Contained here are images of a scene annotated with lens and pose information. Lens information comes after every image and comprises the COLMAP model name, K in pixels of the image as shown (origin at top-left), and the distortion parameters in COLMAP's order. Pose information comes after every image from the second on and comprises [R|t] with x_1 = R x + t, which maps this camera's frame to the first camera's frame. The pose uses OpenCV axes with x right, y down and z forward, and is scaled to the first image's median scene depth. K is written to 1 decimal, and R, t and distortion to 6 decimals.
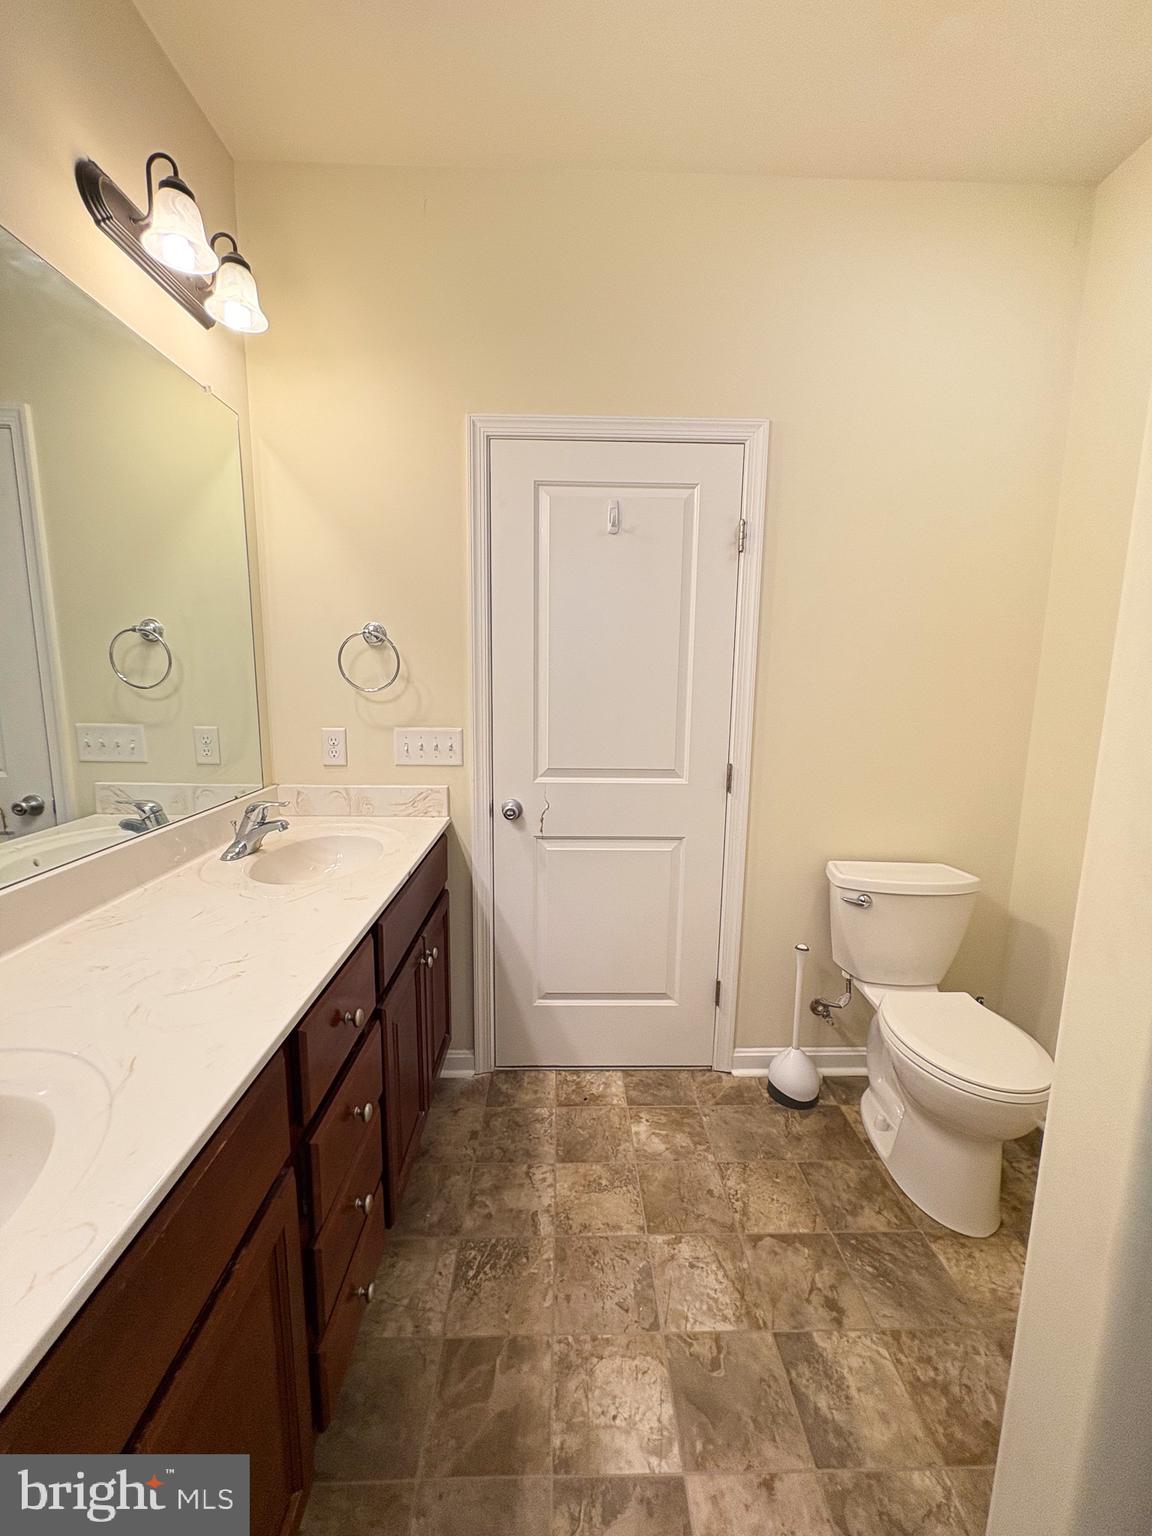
lens RADIAL K [[611.1, 0, 576.0], [0, 611.1, 767.9], [0, 0, 1]] dist [-0.000208, 0.000277]
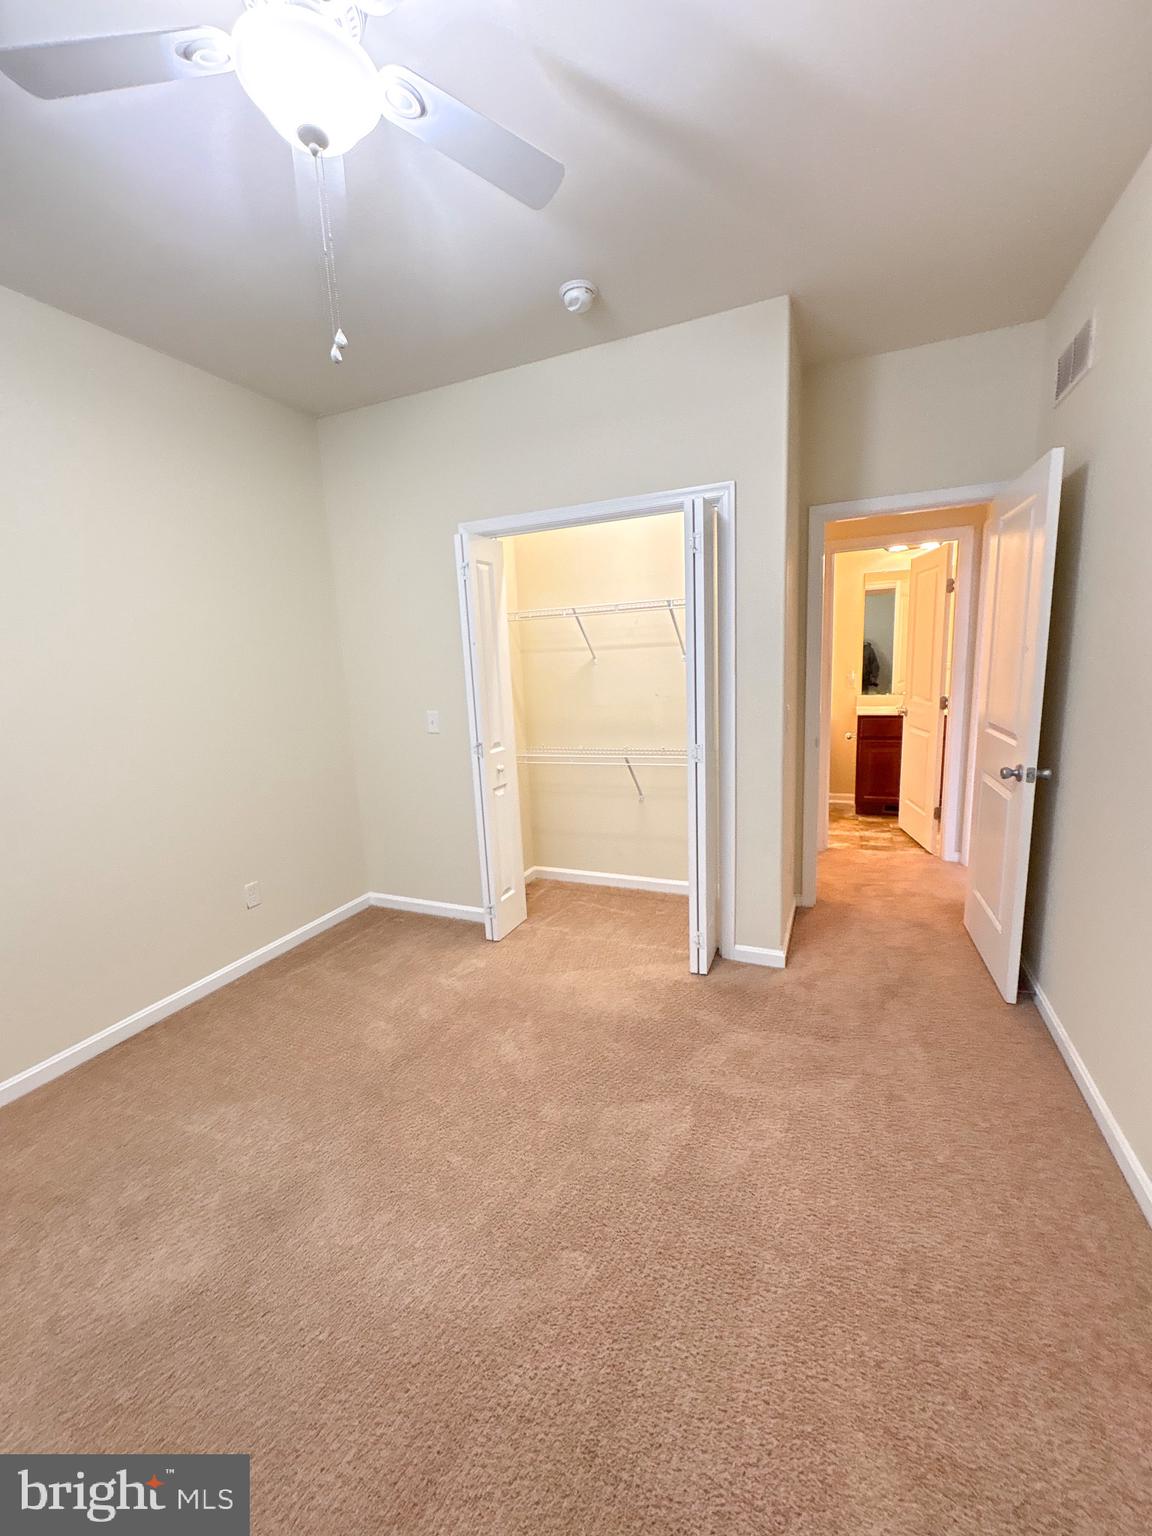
lens RADIAL K [[611.1, 0, 577.9], [0, 611.1, 768.6], [0, 0, 1]] dist [-0.000208, 0.000277]
pose [[-0.429787, 0.167798, -0.887202, 2.938890], [-0.088441, 0.970033, 0.226307, -0.170391], [0.898588, 0.175729, -0.402068, 1.071862]]
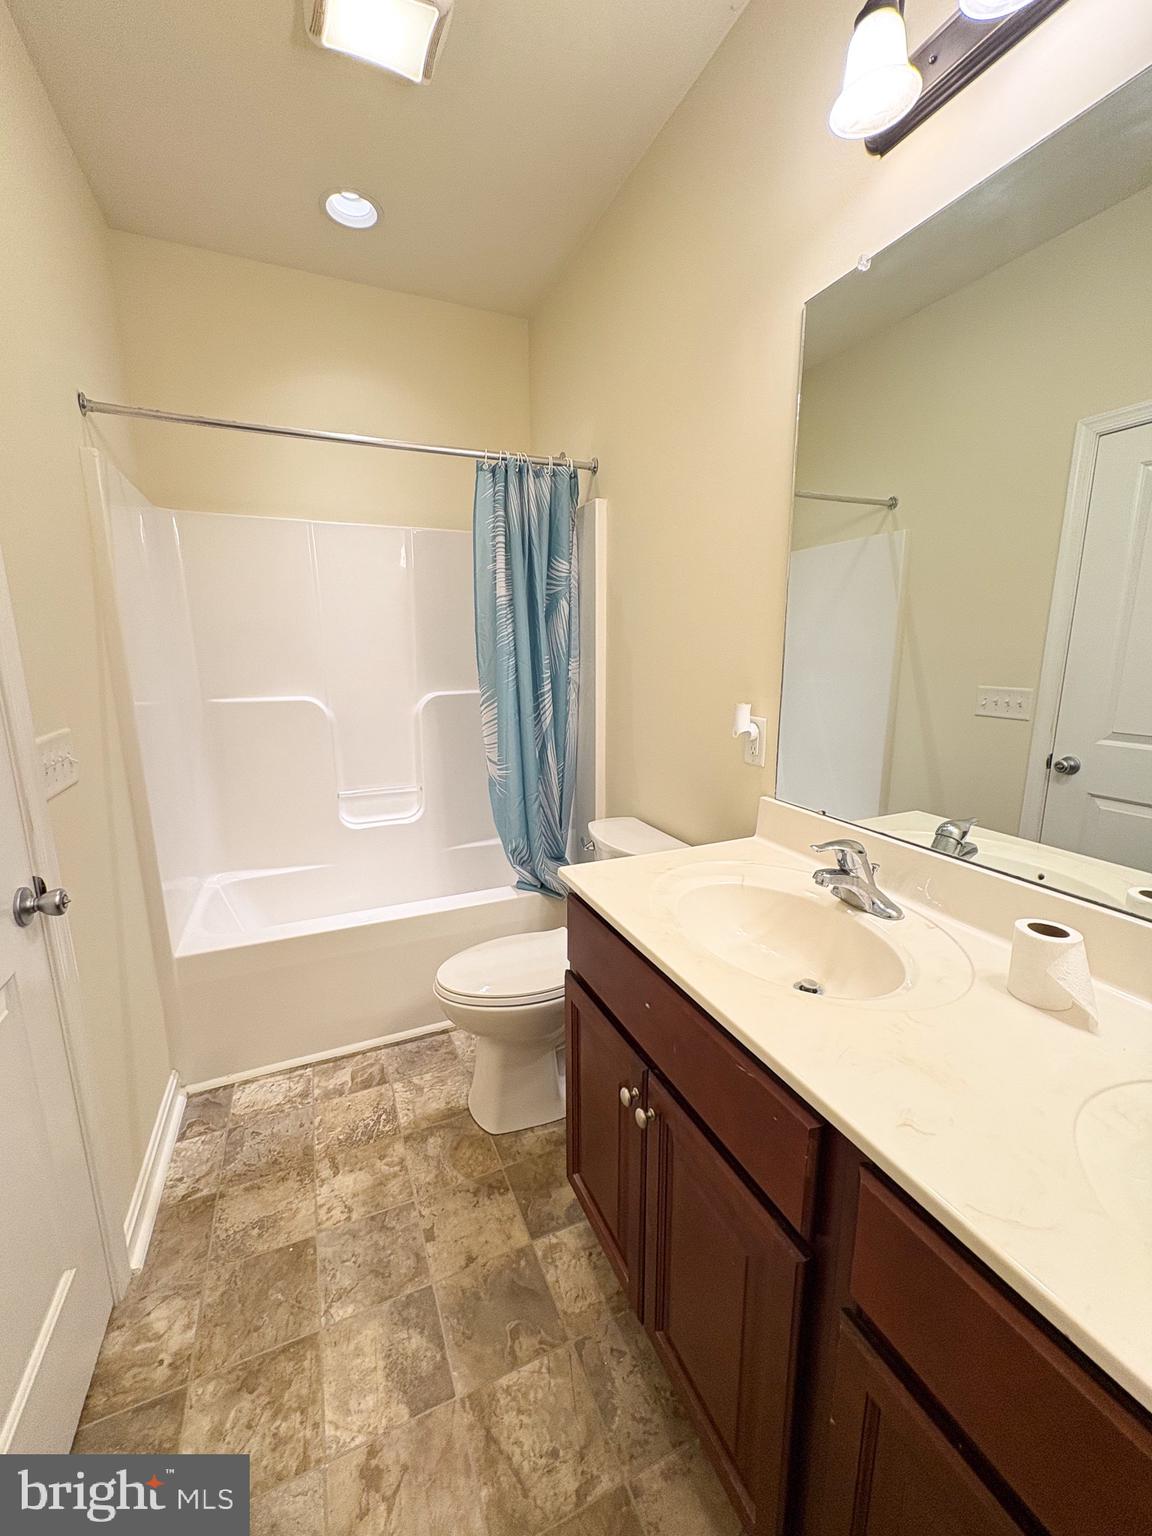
lens RADIAL K [[611.1, 0, 576.4], [0, 611.1, 768.7], [0, 0, 1]] dist [-0.000208, 0.000277]
pose [[-0.923339, 0.065129, -0.378422, -0.089414], [-0.063552, 0.945999, 0.317879, -0.252081], [0.378690, 0.317559, -0.869339, 1.703188]]
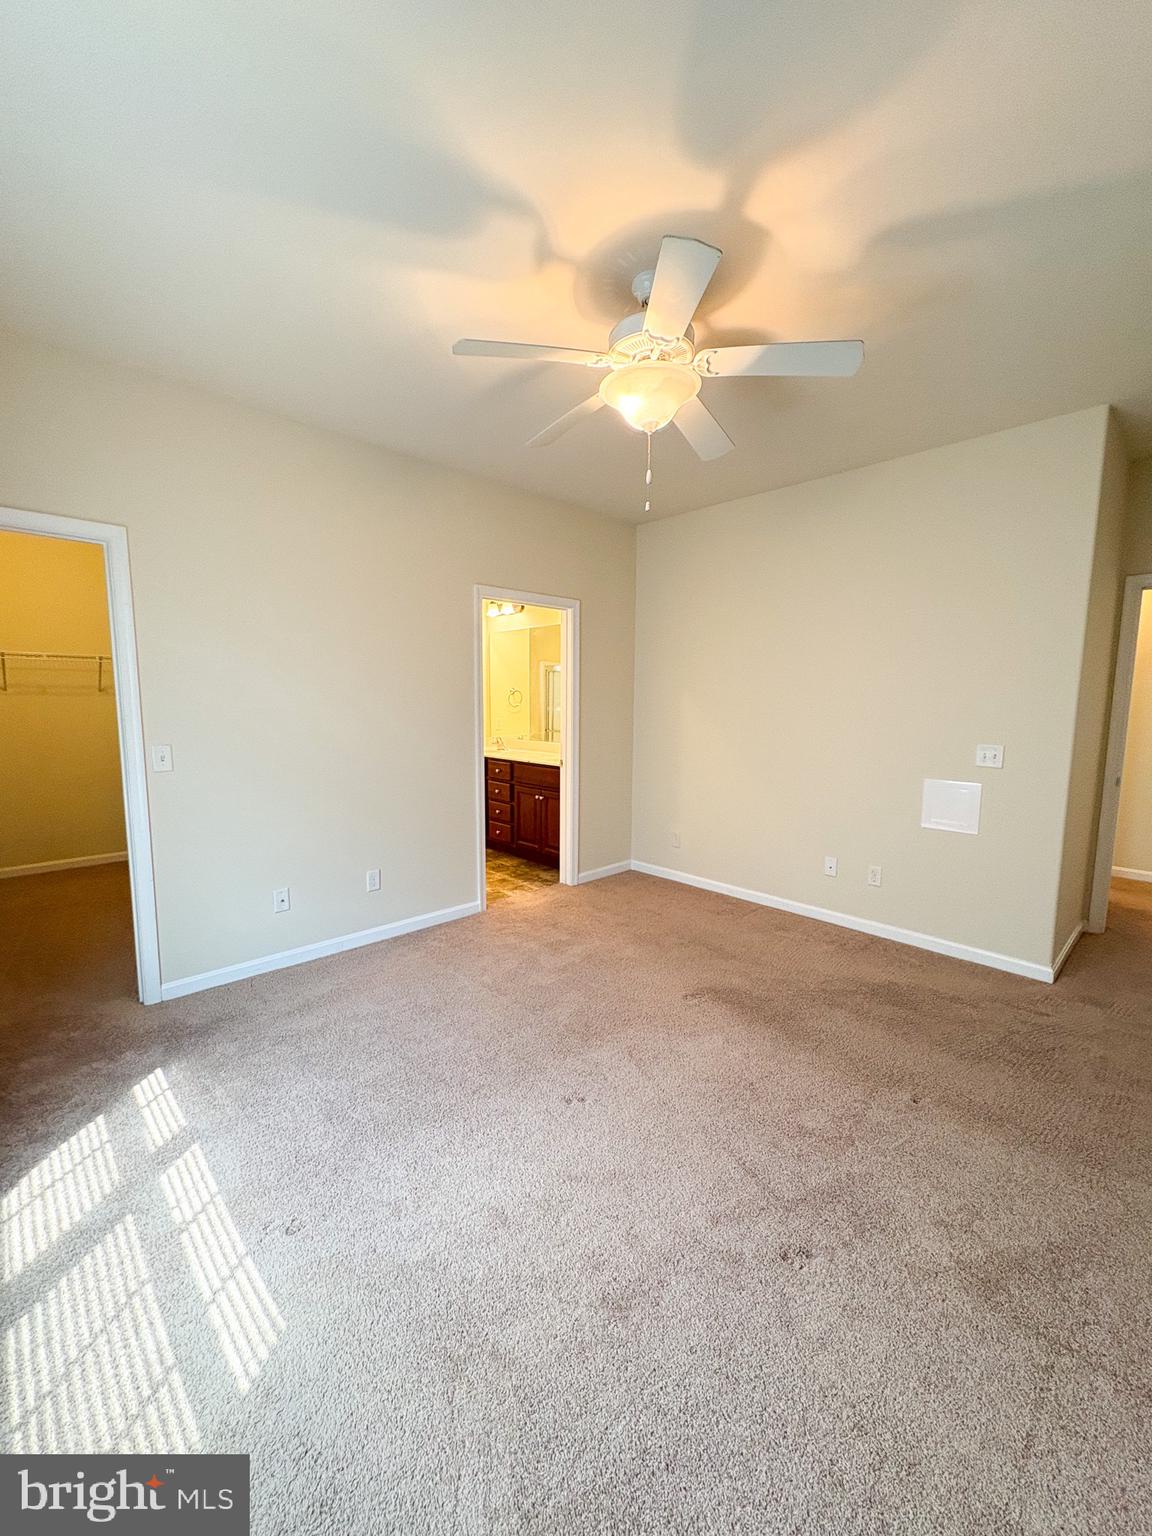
lens RADIAL K [[611.1, 0, 572.7], [0, 611.1, 764.8], [0, 0, 1]] dist [-0.000208, 0.000277]
pose [[-0.741270, 0.057223, -0.668763, 1.613122], [-0.118211, 0.969656, 0.213996, -0.499888], [0.660715, 0.237684, -0.712012, 3.147119]]
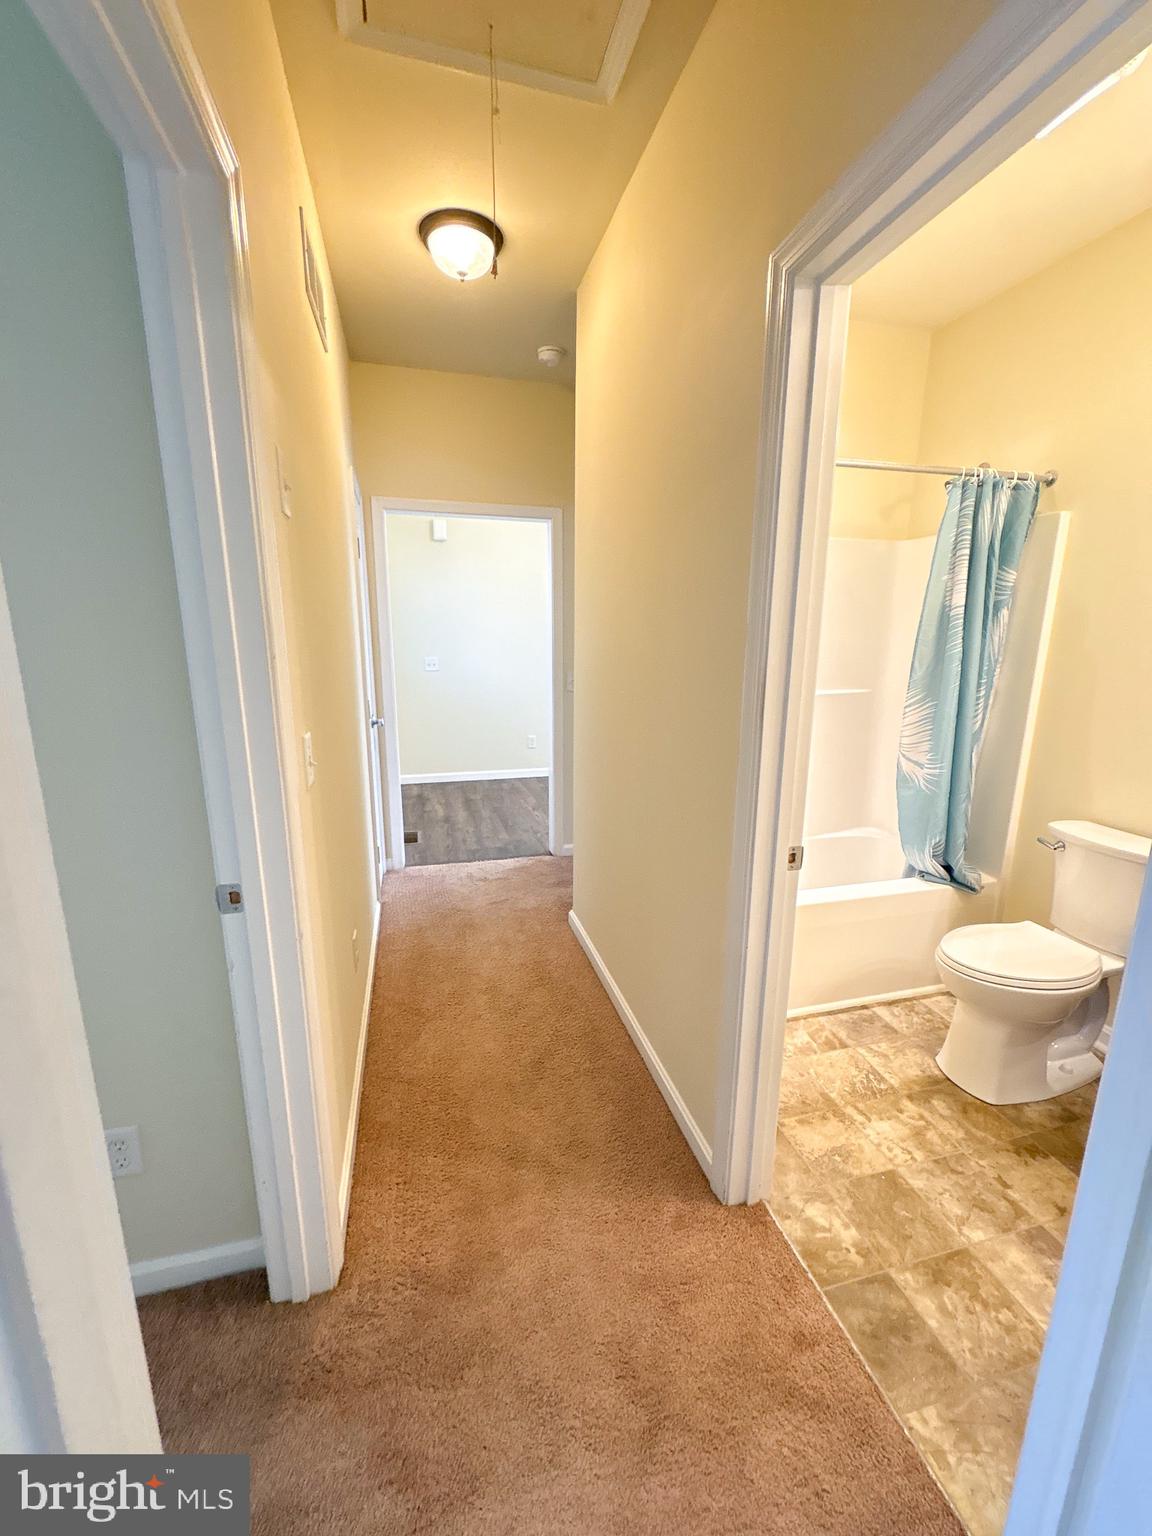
lens RADIAL K [[611.1, 0, 577.0], [0, 611.1, 769.3], [0, 0, 1]] dist [-0.000208, 0.000277]
pose [[-0.972366, 0.028110, -0.231763, 0.681632], [-0.055466, 0.936485, 0.346293, -0.259195], [0.226777, 0.349578, -0.909048, 1.585134]]
